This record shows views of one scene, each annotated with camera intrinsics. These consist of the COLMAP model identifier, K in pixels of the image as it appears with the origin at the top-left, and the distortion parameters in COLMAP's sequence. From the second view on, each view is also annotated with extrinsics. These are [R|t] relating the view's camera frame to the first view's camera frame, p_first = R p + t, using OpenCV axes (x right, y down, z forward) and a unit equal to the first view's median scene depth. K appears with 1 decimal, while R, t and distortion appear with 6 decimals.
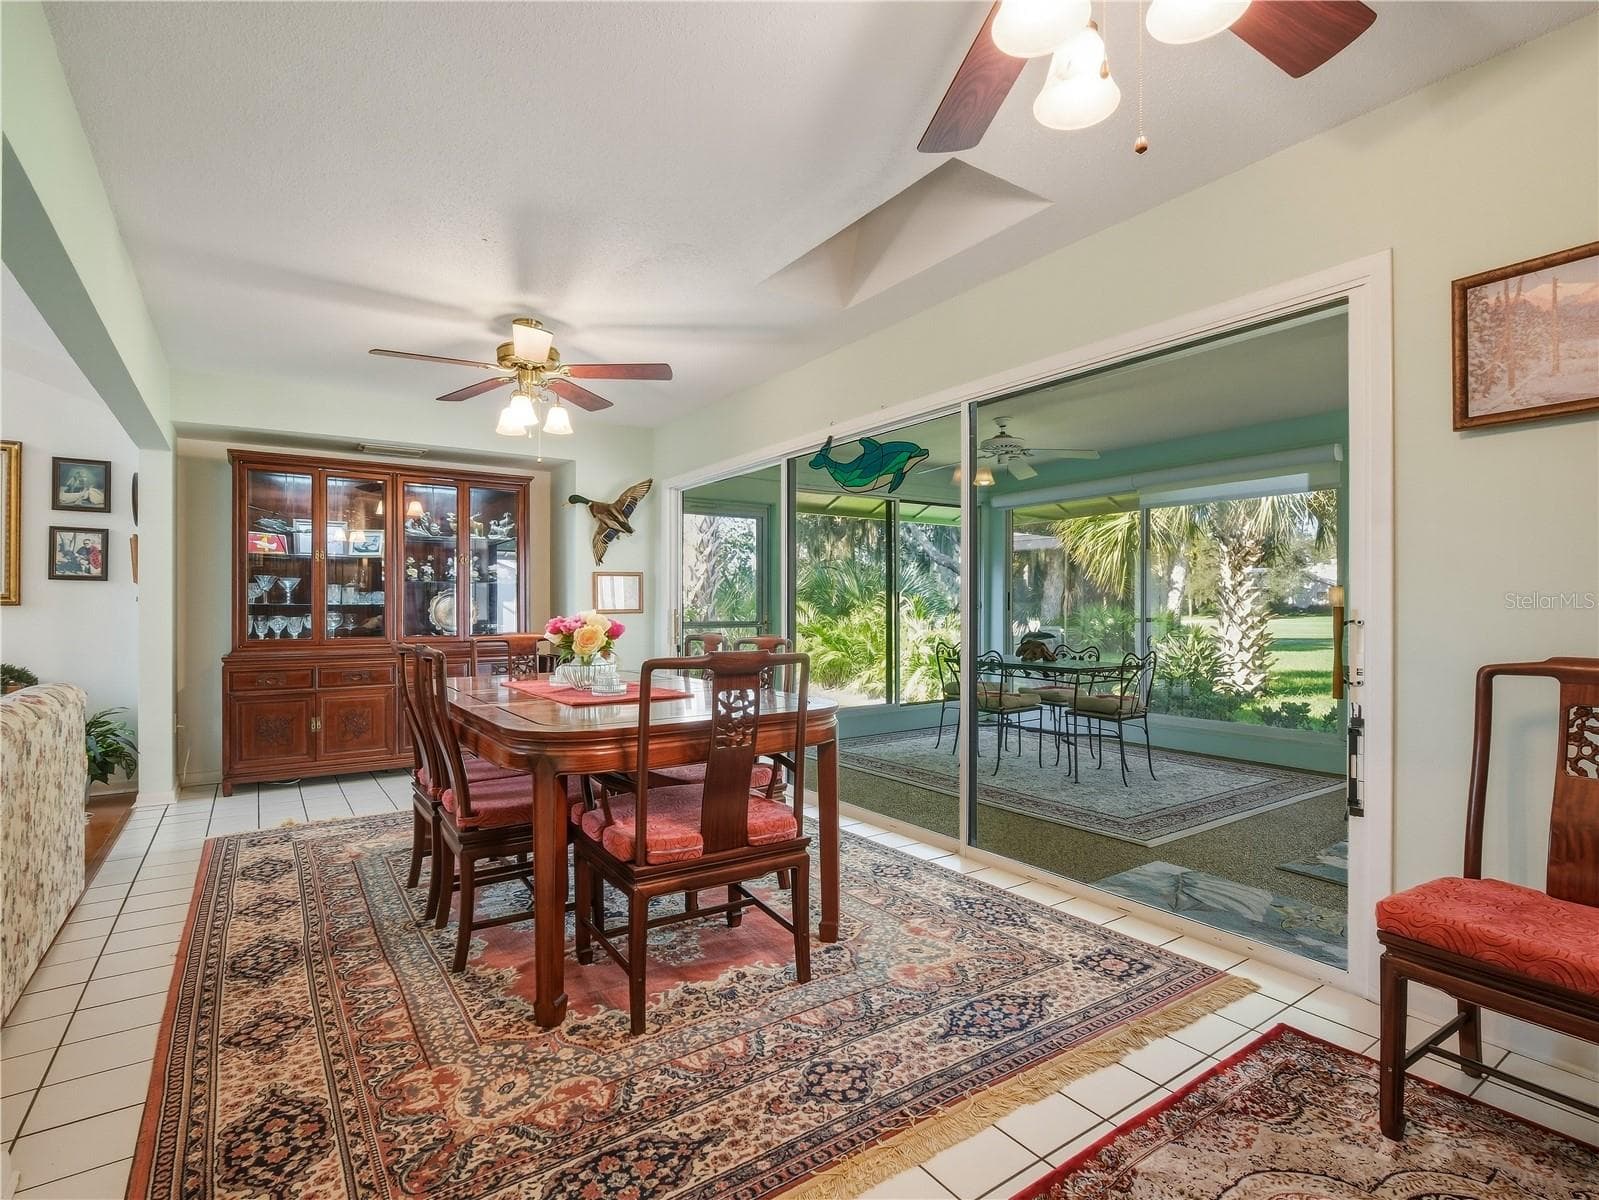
lens RADIAL K [[795.1, 0, 804.7], [0, 795.1, 607.5], [0, 0, 1]] dist [-0.001073, 0.000066]
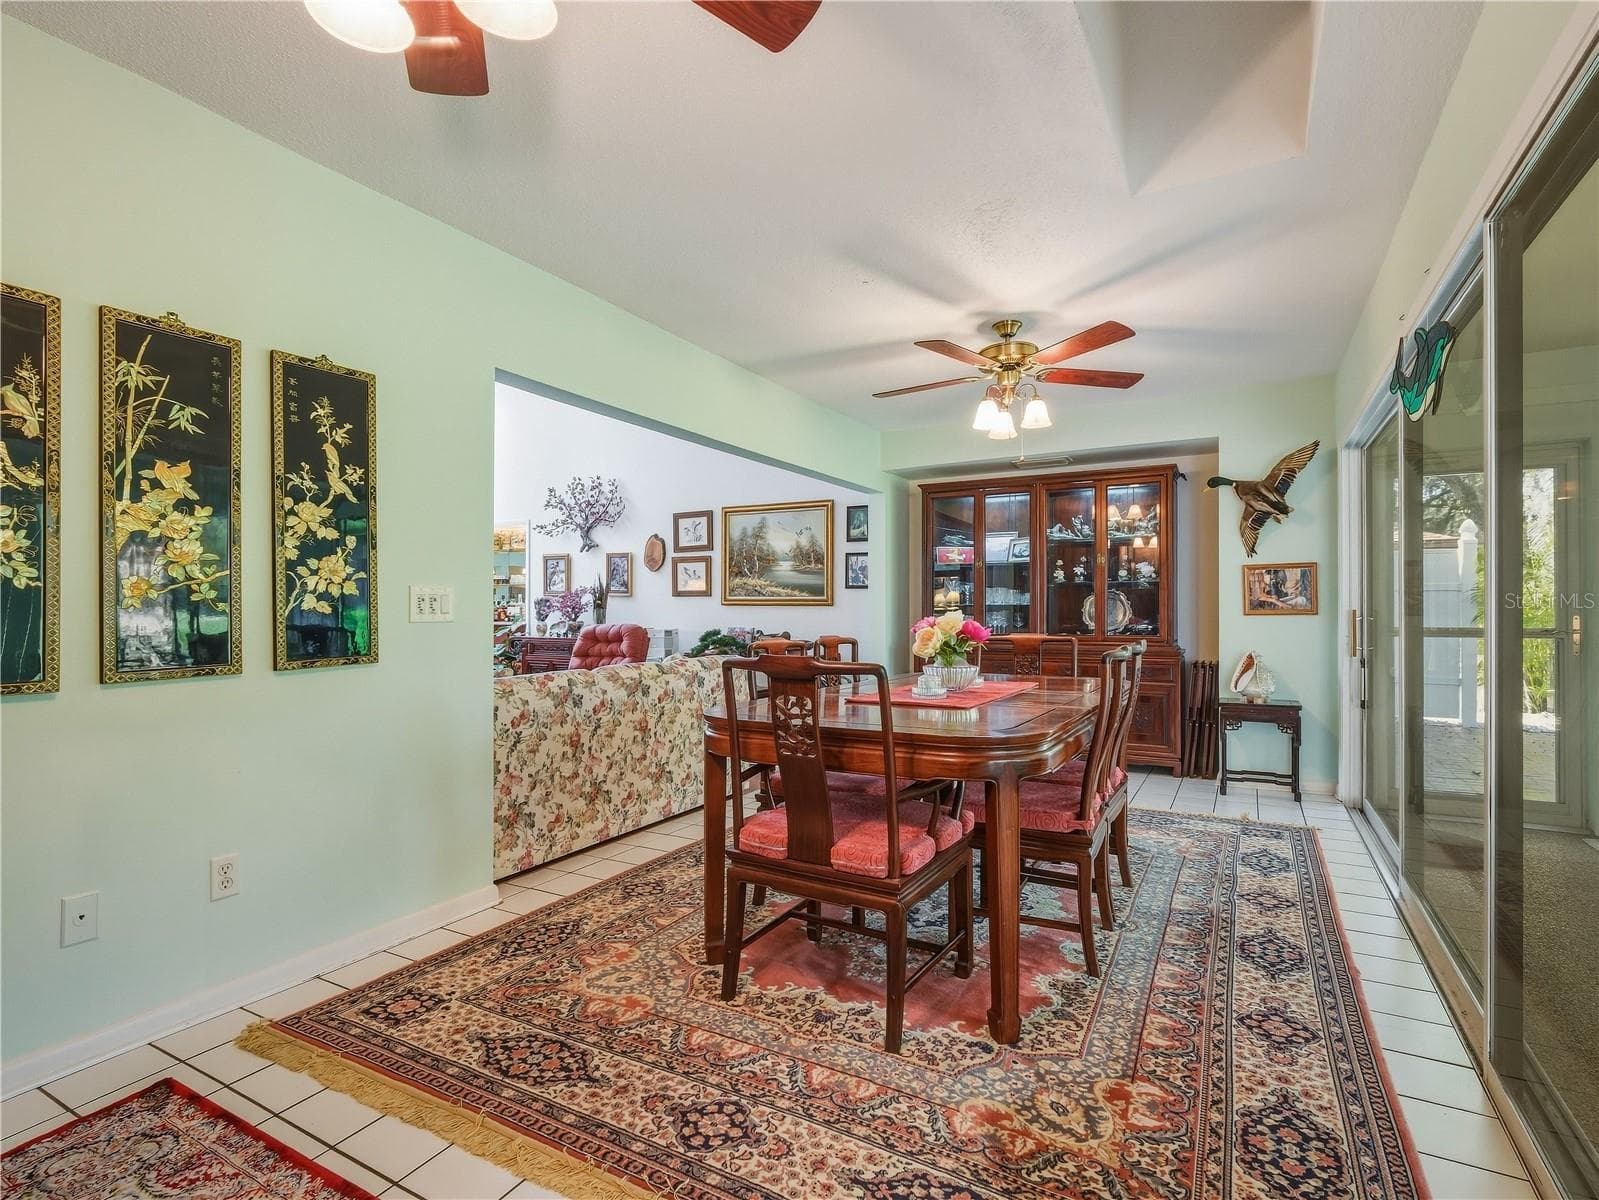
lens RADIAL K [[795.1, 0, 801.9], [0, 795.1, 604.5], [0, 0, 1]] dist [-0.001073, 0.000066]
pose [[0.435335, -0.002179, -0.900266, 0.674098], [0.001165, 0.999998, -0.001857, -0.004786], [0.900268, -0.000240, 0.435336, 0.506509]]
